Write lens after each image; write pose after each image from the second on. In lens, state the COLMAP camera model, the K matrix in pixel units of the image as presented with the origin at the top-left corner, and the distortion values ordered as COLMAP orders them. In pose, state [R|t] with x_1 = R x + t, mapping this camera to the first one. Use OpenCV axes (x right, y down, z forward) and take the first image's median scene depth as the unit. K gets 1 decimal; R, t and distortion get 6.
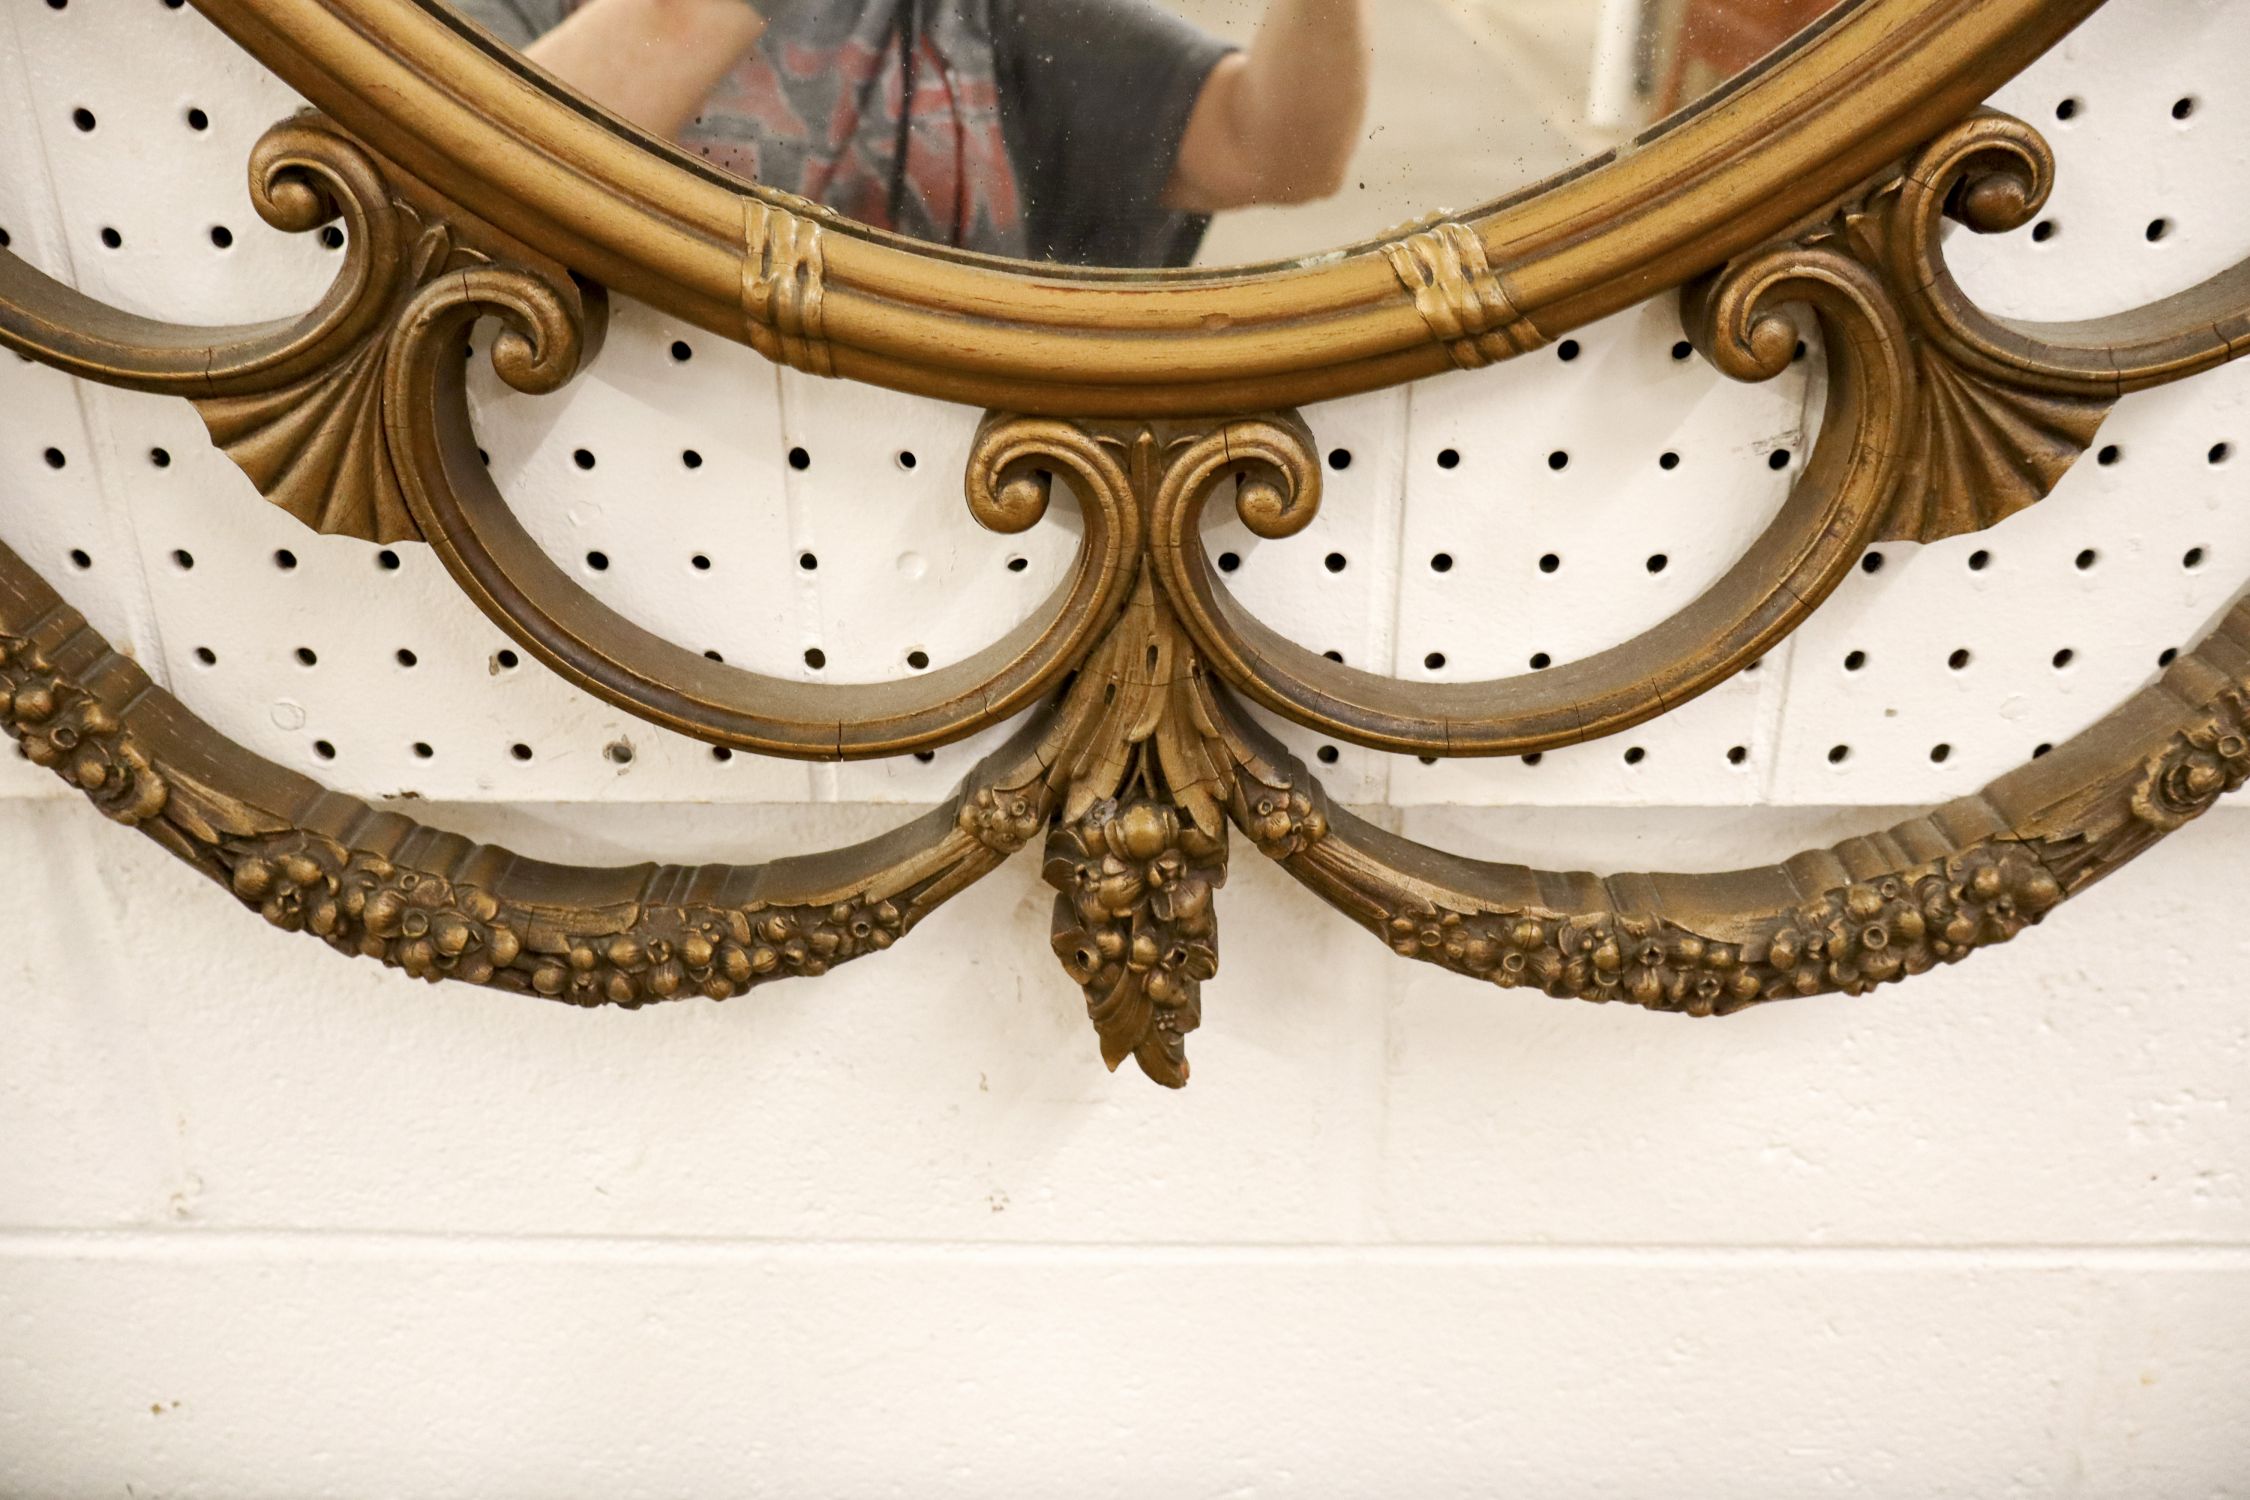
lens RADIAL K [[1803.7, 0, 1120.9], [0, 1803.7, 669.4], [0, 0, 1]] dist [0.001258, 0.000981]
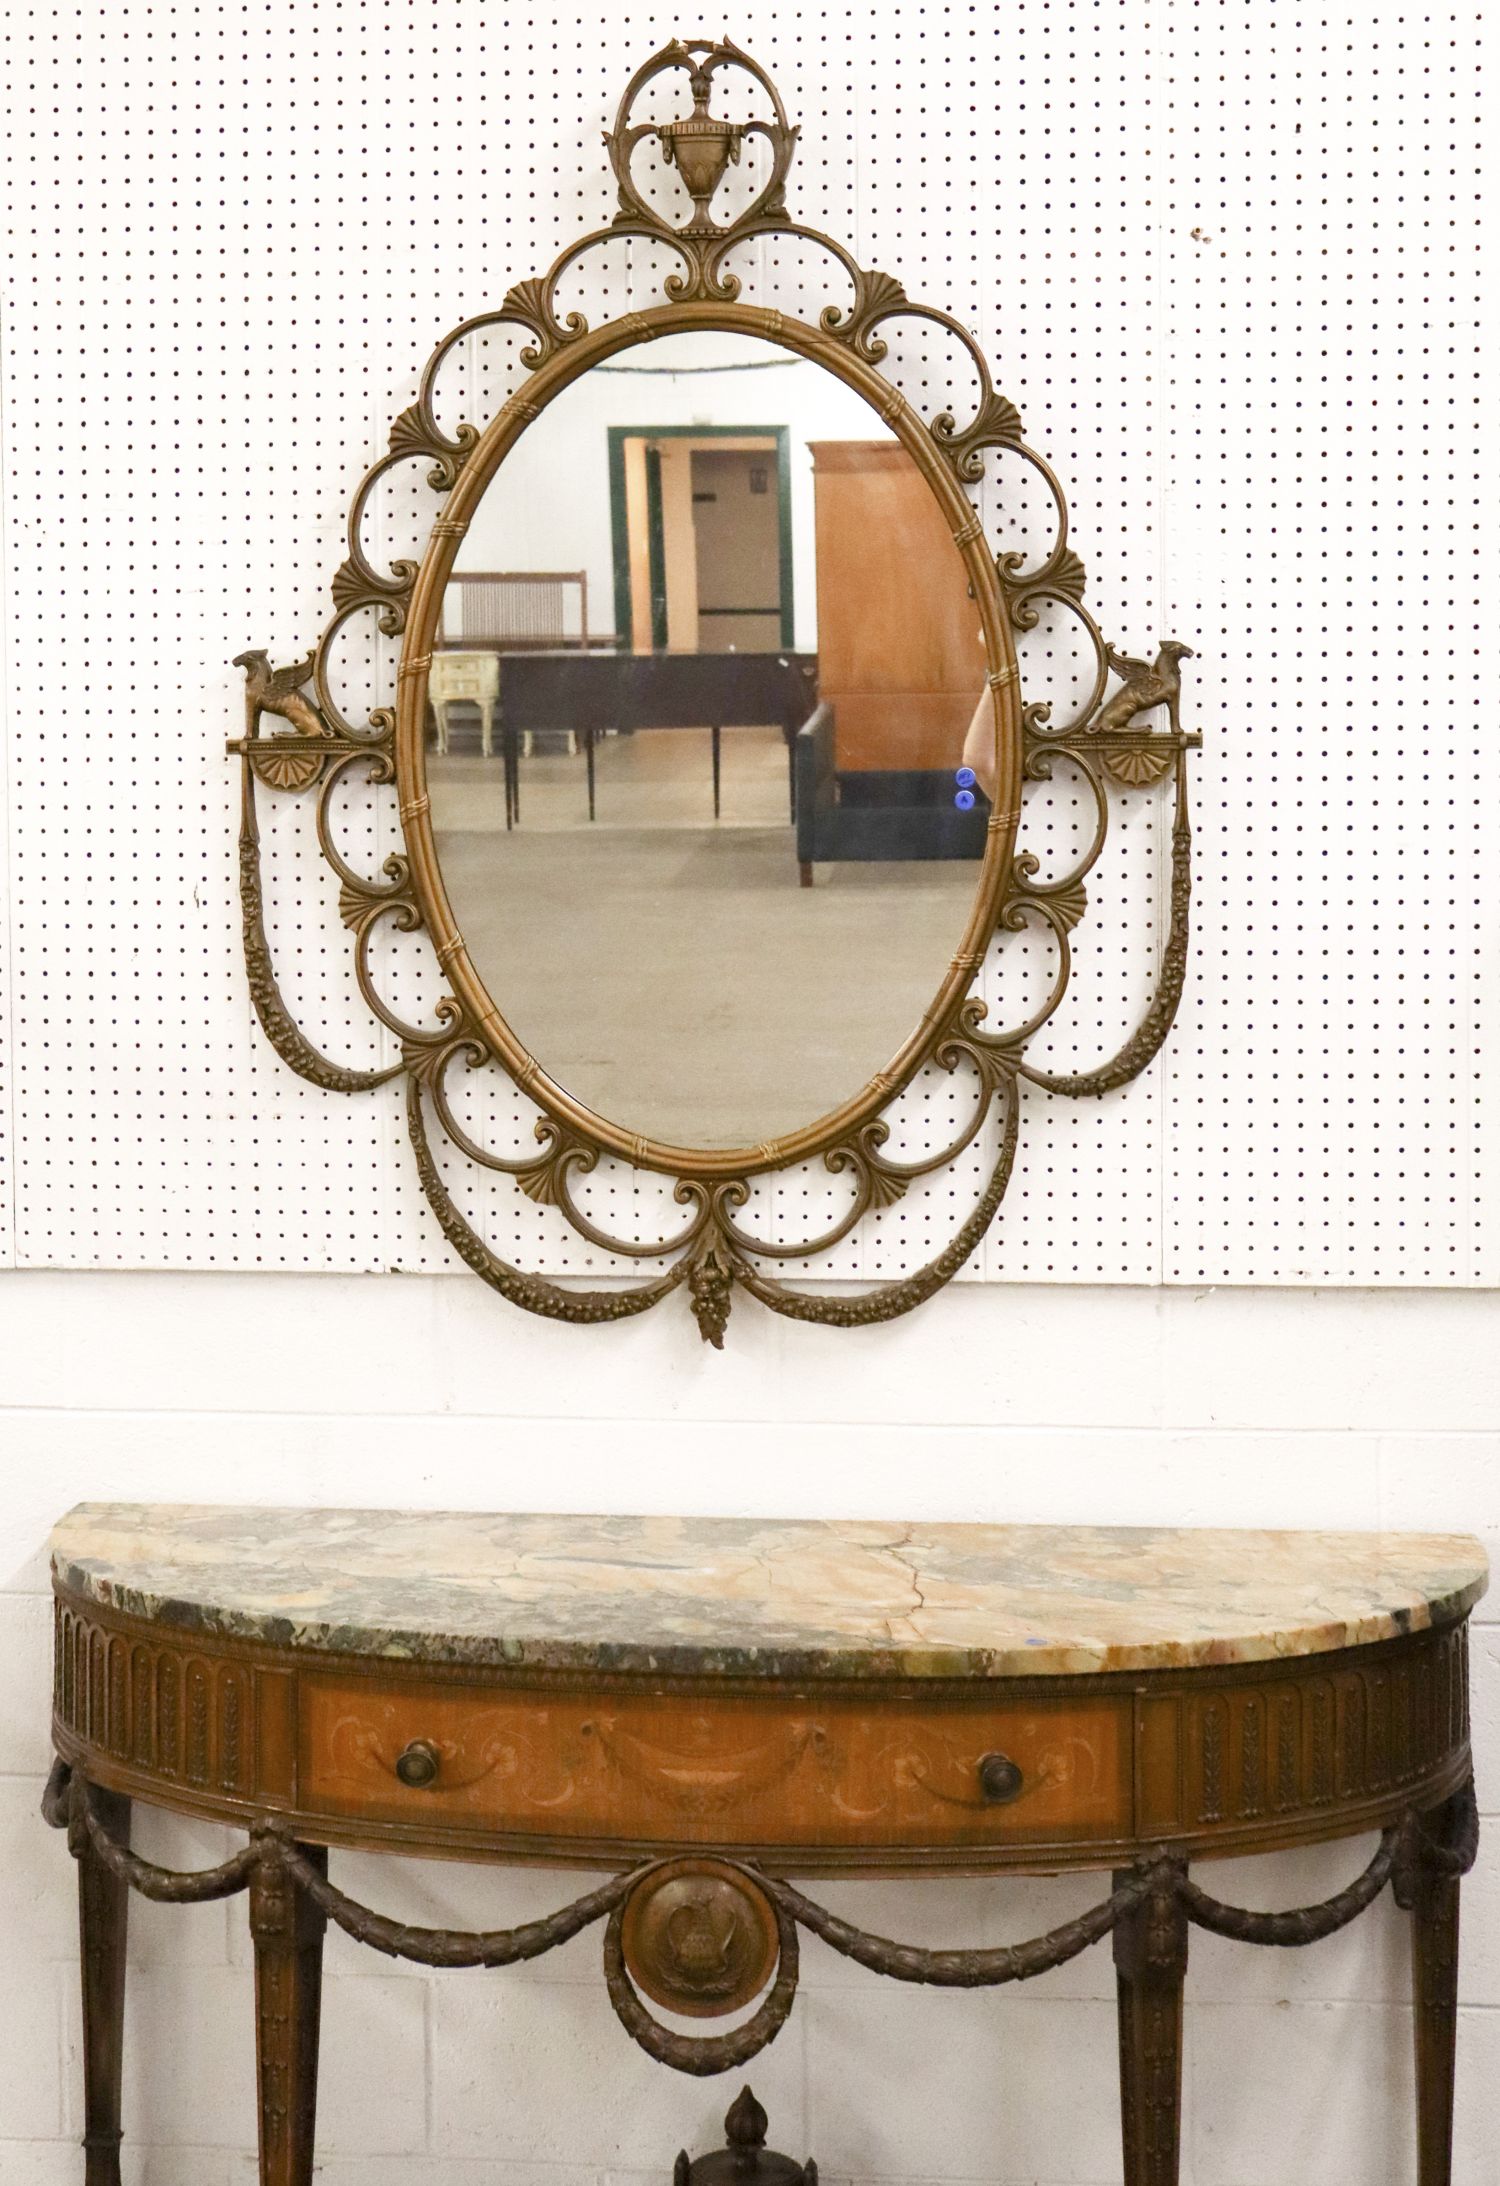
lens RADIAL K [[2856.9, 0, 742.3], [0, 2856.9, 988.1], [0, 0, 1]] dist [0.019950, 0.049037]
pose [[0.998008, 0.010177, -0.062260, 0.507481], [-0.028076, 0.955435, -0.293865, 1.446973], [0.056494, 0.295027, 0.953817, -5.769695]]
